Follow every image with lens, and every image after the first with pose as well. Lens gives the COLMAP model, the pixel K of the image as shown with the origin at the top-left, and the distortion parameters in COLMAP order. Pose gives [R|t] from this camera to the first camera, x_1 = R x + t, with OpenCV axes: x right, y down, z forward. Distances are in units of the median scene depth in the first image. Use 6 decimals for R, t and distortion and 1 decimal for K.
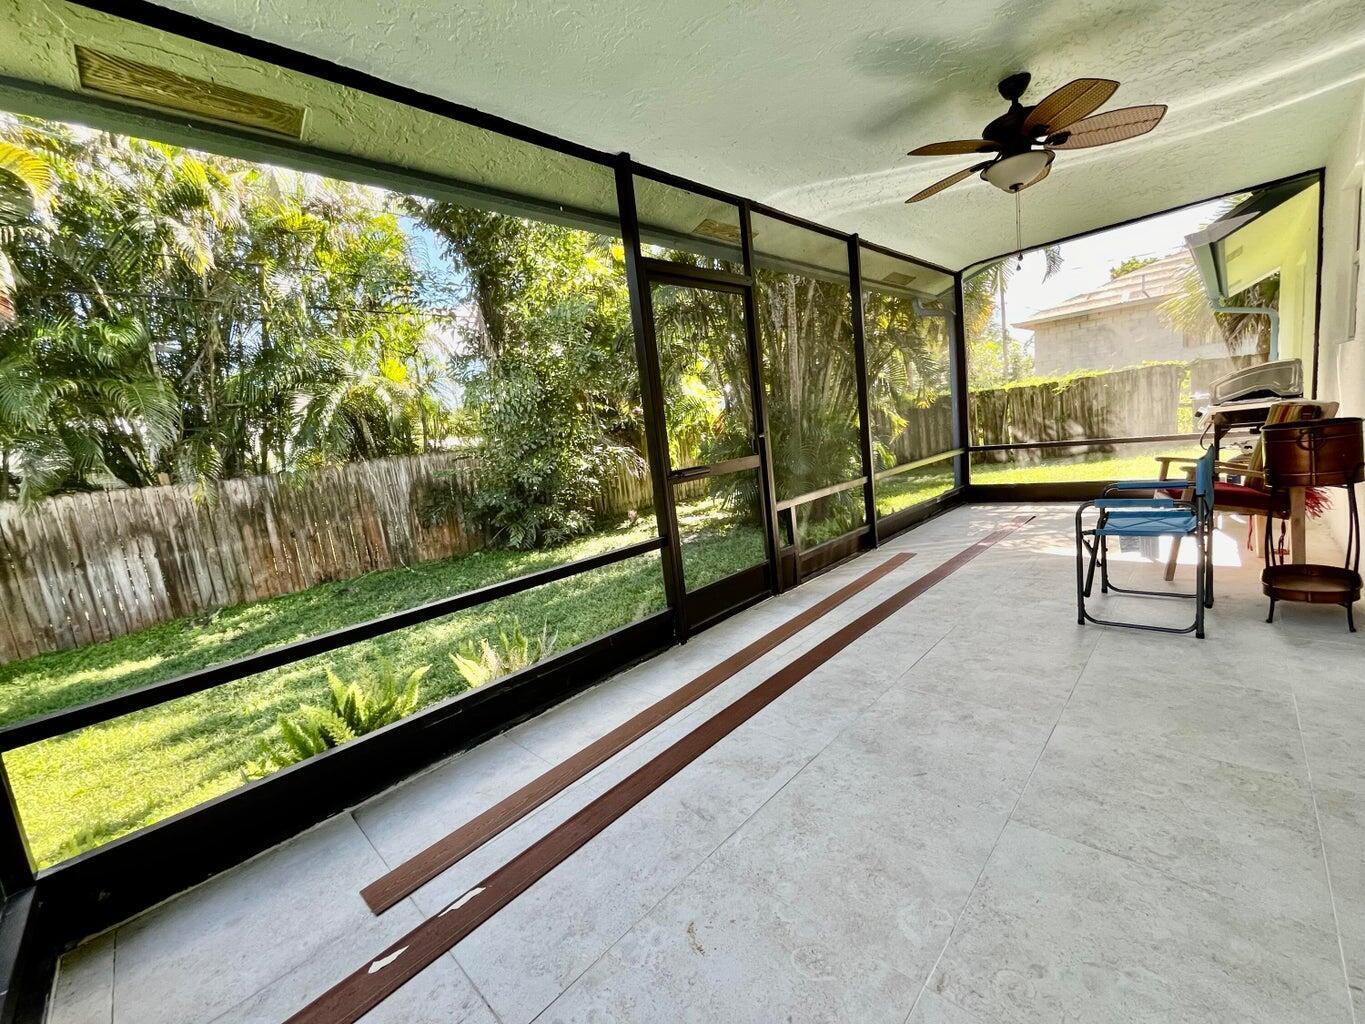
lens RADIAL K [[554.1, 0, 682.5], [0, 554.1, 512.0], [0, 0, 1]] dist [-0.004920, 0.000544]
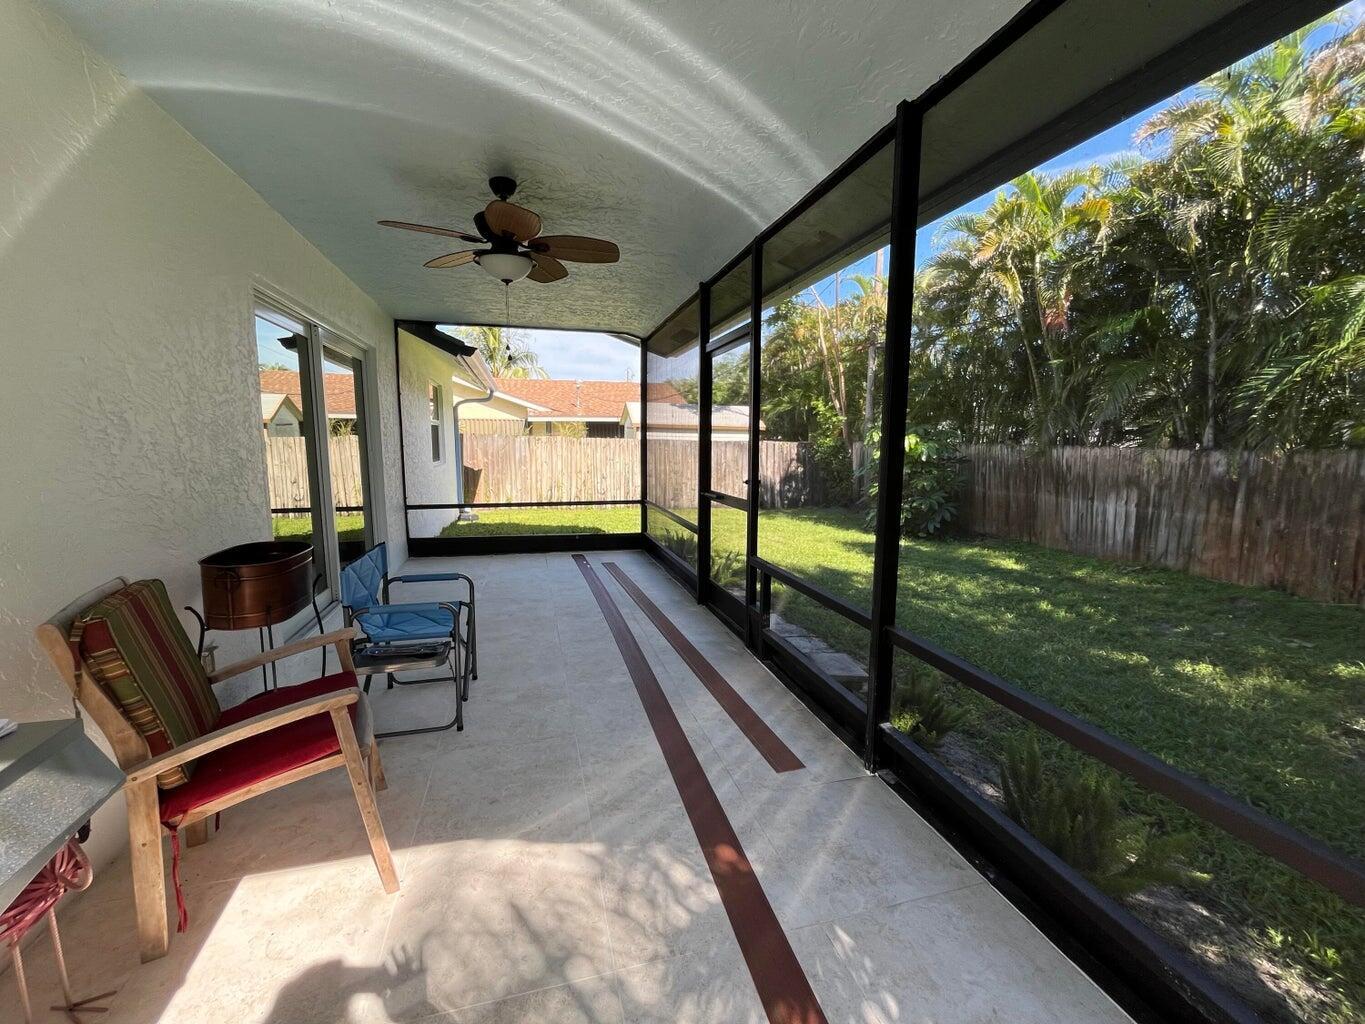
lens RADIAL K [[554.1, 0, 682.5], [0, 554.1, 512.0], [0, 0, 1]] dist [-0.004920, 0.000544]
pose [[-0.495812, 0.222388, -0.839473, 0.543319], [-0.070316, 0.953201, 0.294047, -0.192949], [0.865579, 0.204820, -0.456971, 0.712201]]
